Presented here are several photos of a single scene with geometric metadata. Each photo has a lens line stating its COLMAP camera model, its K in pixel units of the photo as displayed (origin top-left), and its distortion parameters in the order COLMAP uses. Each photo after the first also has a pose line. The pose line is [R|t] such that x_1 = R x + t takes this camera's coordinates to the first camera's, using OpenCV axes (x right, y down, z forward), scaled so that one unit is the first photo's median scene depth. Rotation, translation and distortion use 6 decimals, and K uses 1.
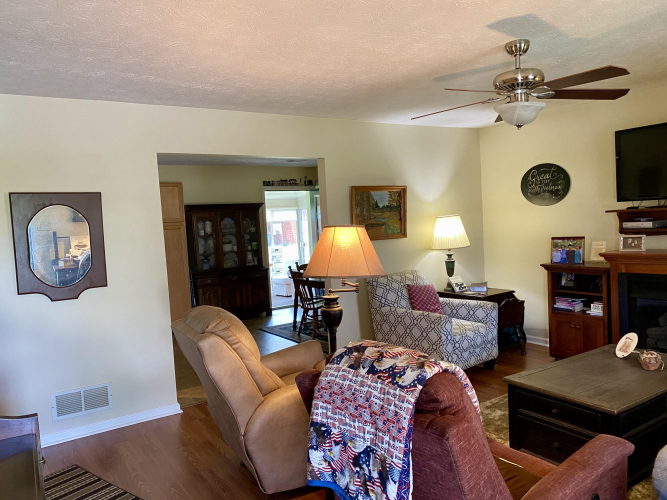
lens RADIAL K [[508.2, 0, 333.7], [0, 508.2, 261.9], [0, 0, 1]] dist [0.031991, -0.031883]
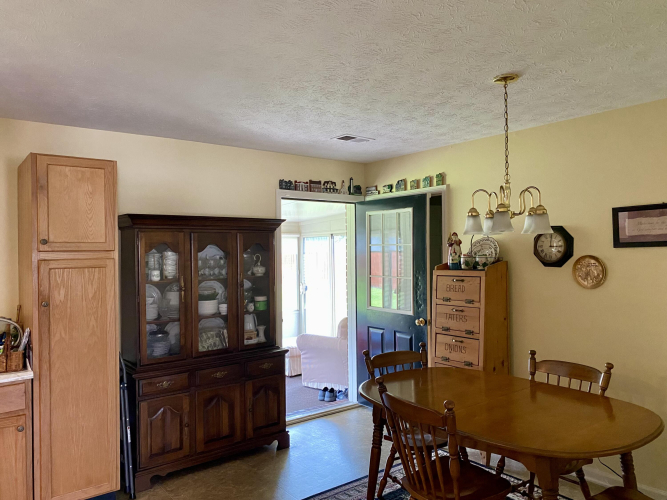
lens RADIAL K [[508.2, 0, 330.4], [0, 508.2, 251.1], [0, 0, 1]] dist [0.031991, -0.031883]
pose [[0.996663, 0.041264, 0.070428, -0.132753], [-0.035183, 0.995718, -0.085490, -0.045118], [-0.073654, 0.082727, 0.993847, 0.522679]]
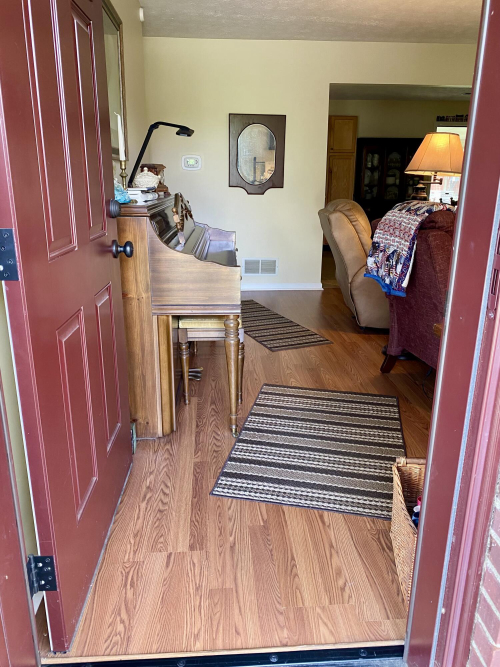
lens RADIAL K [[508.2, 0, 252.3], [0, 508.2, 331.6], [0, 0, 1]] dist [0.031991, -0.031883]
pose [[0.872848, 0.196338, -0.446753, 0.088968], [-0.092044, 0.965297, 0.244395, 0.046000], [0.479233, -0.172199, 0.860630, -0.149322]]
